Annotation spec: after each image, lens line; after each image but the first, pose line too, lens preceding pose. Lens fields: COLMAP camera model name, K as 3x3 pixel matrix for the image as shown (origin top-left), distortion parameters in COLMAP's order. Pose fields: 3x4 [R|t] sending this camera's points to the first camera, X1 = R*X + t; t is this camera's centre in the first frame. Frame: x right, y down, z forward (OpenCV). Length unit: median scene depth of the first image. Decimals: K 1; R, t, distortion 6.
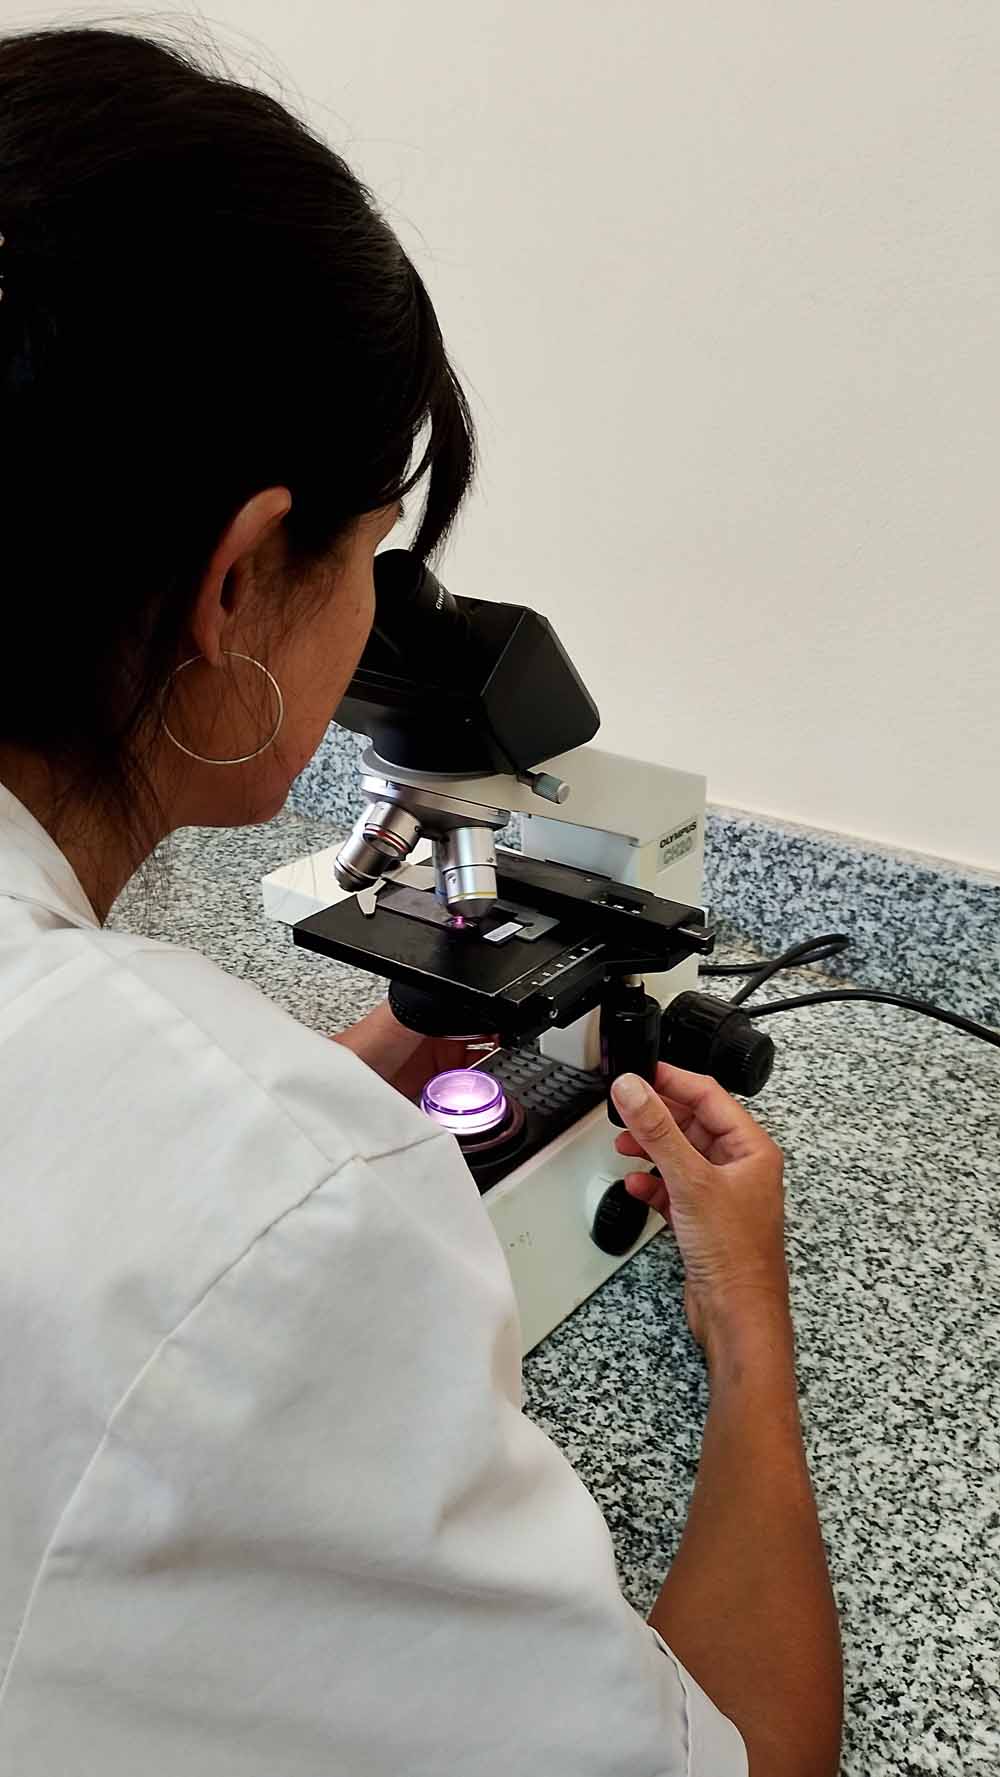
lens RADIAL K [[1404.9, 0, 500.0], [0, 1404.9, 888.5], [0, 0, 1]] dist [0.016816, -0.072776]
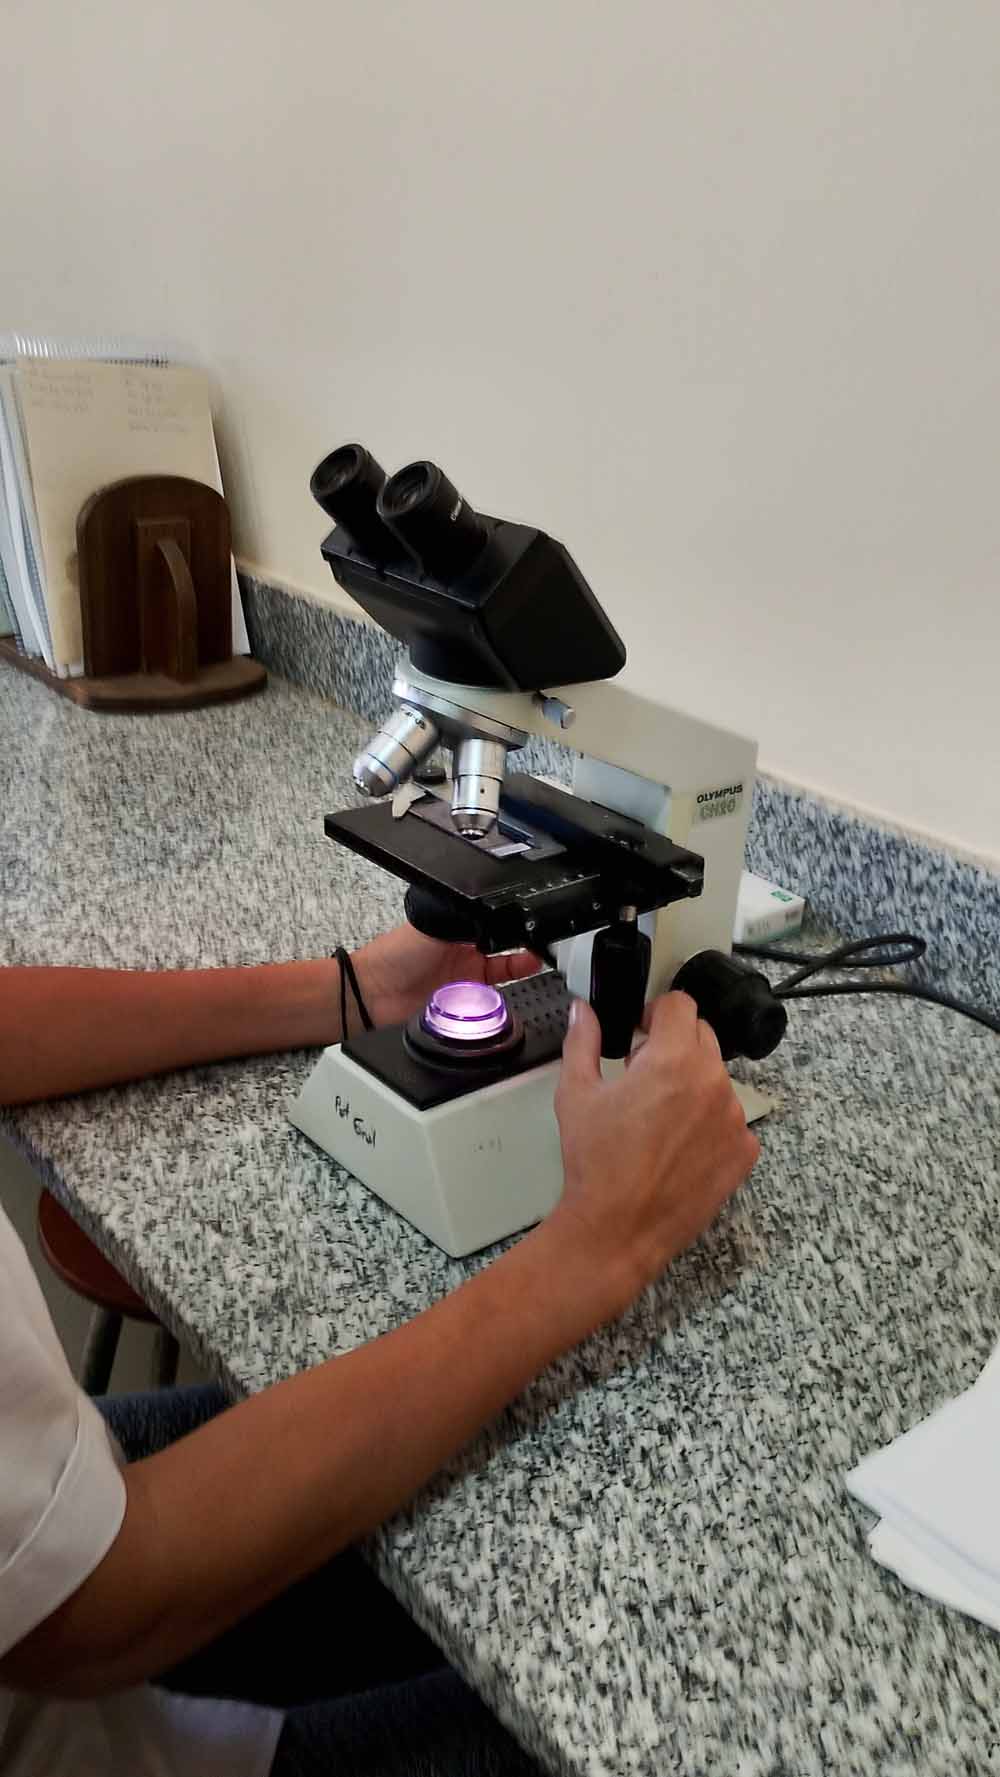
lens RADIAL K [[1404.9, 0, 500.0], [0, 1404.9, 888.5], [0, 0, 1]] dist [0.016816, -0.072776]
pose [[0.974271, 0.153758, -0.164786, 0.157856], [-0.154056, 0.988000, 0.011054, 0.045334], [0.164508, 0.014617, 0.986267, -0.033219]]
